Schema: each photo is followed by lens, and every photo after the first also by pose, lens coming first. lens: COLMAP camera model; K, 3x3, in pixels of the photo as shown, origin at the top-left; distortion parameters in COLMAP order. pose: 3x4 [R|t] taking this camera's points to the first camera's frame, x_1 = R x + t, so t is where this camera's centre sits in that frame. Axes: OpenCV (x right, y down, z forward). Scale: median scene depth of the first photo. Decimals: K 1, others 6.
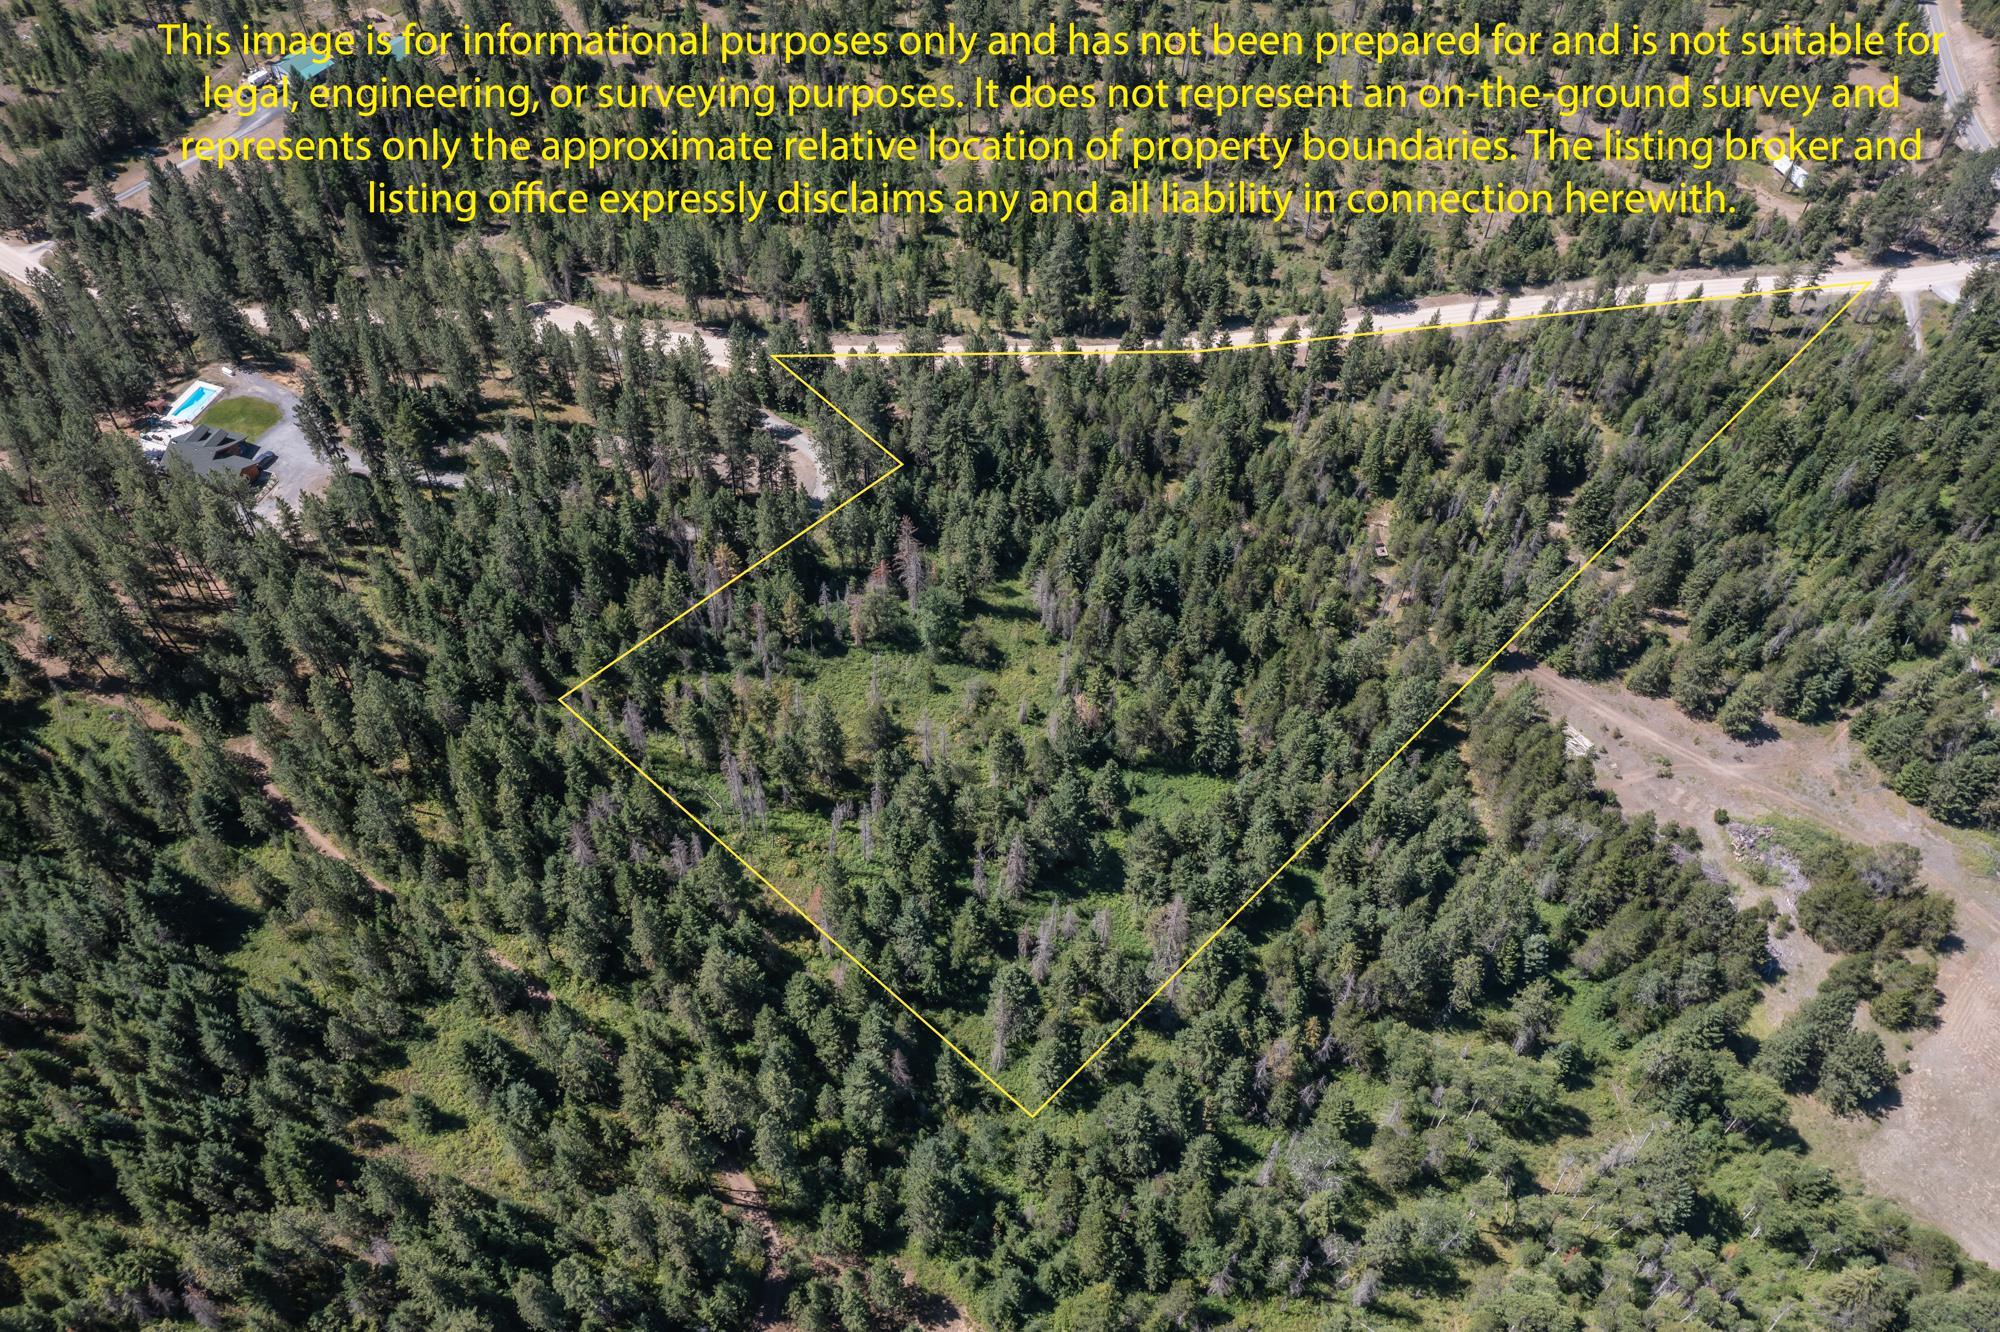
lens RADIAL K [[1573.4, 0, 1000.0], [0, 1573.4, 666.0], [0, 0, 1]] dist [-0.000832, 0.003339]
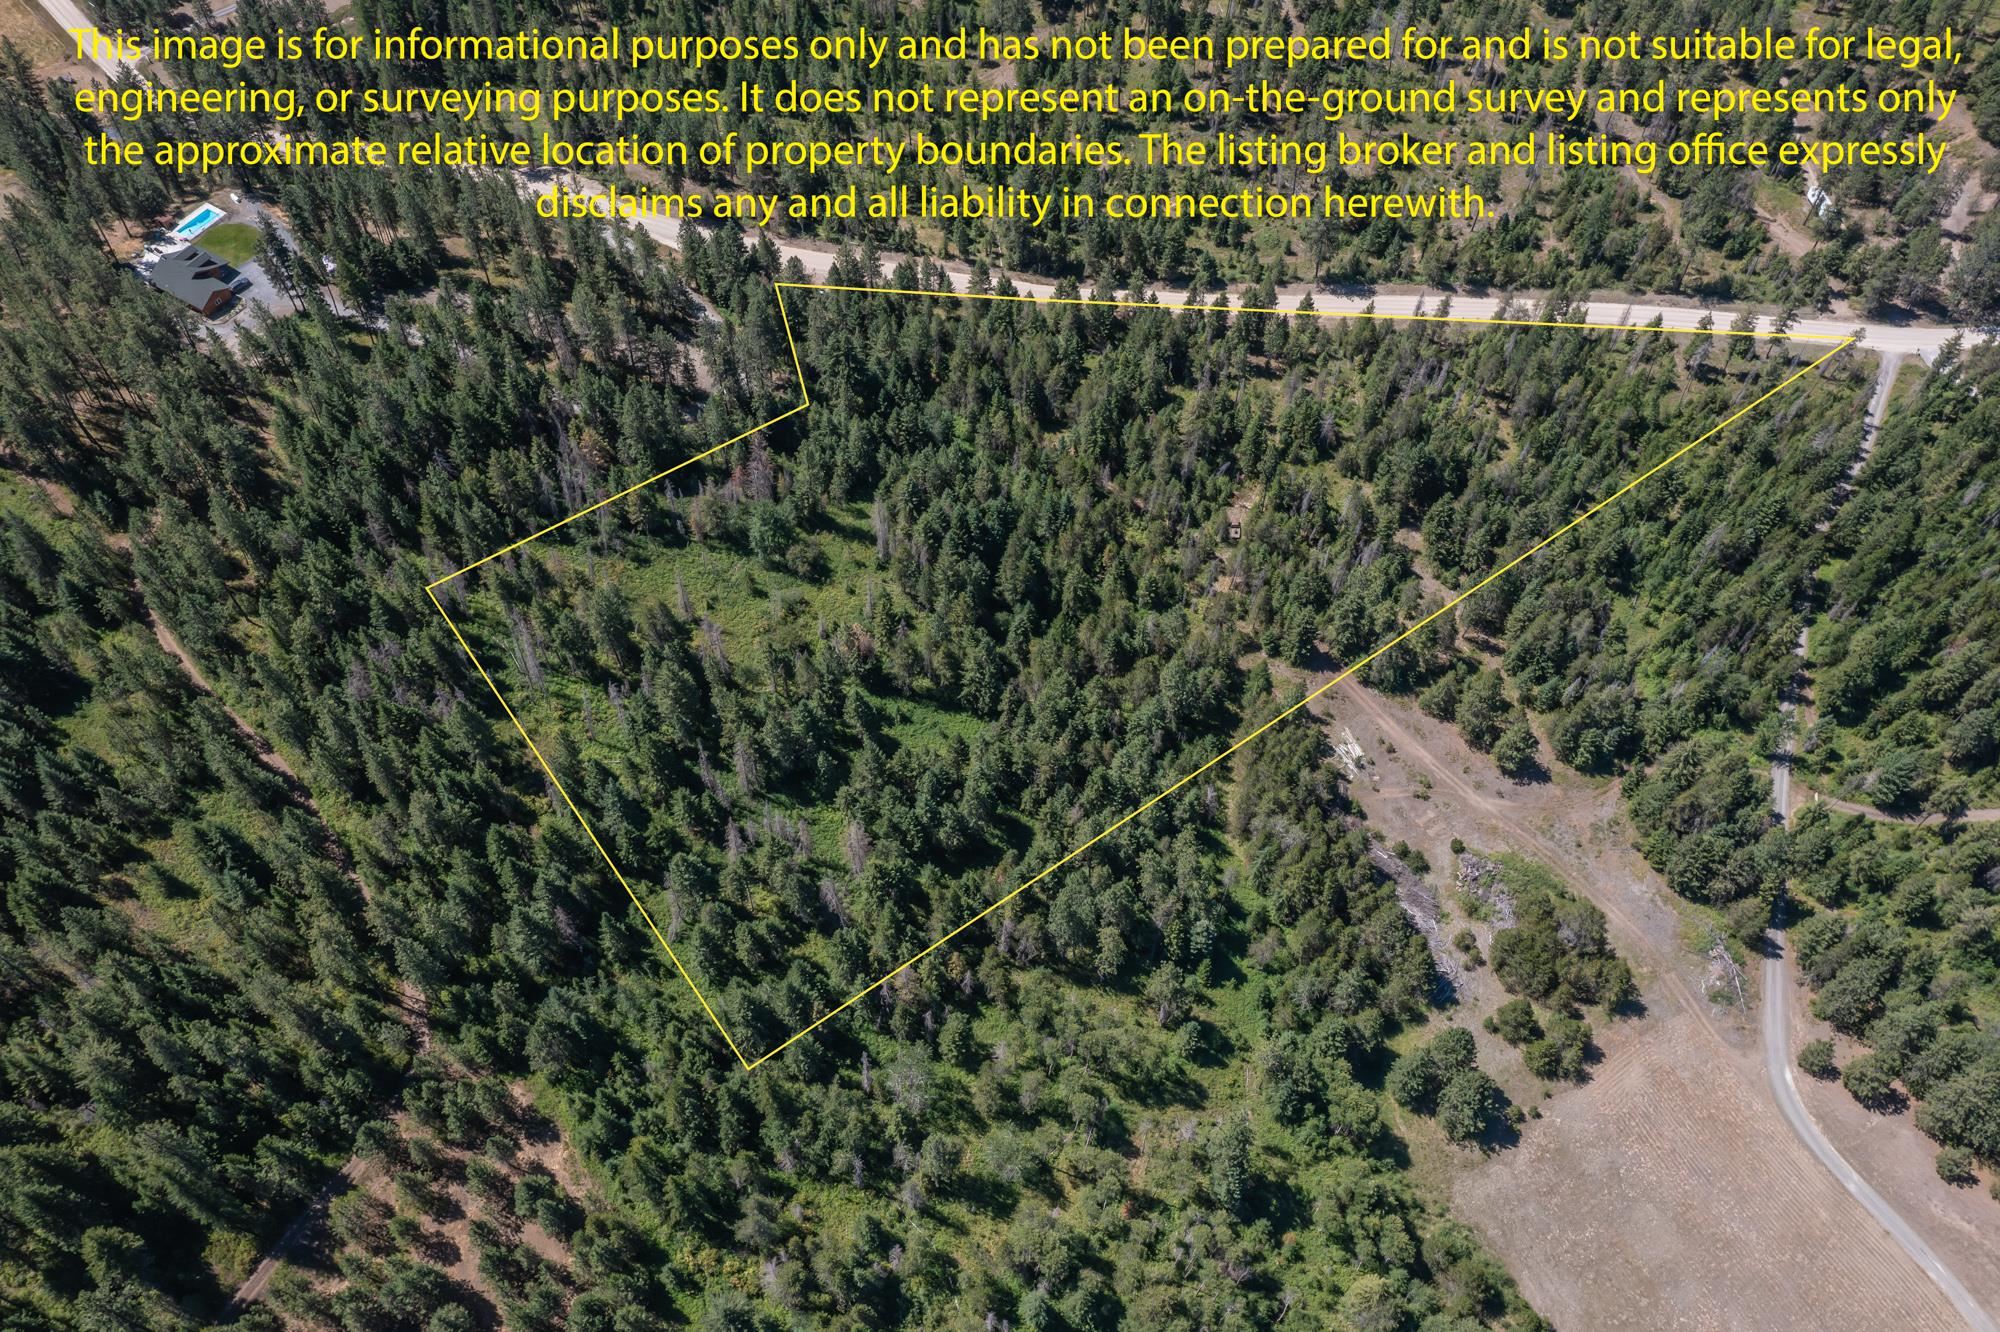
lens RADIAL K [[1573.4, 0, 1000.0], [0, 1573.4, 666.0], [0, 0, 1]] dist [-0.000832, 0.003339]
pose [[0.976236, 0.178217, -0.123295, 0.259151], [-0.167264, 0.981403, 0.094186, -0.064367], [0.137787, -0.071325, 0.987890, -0.052677]]
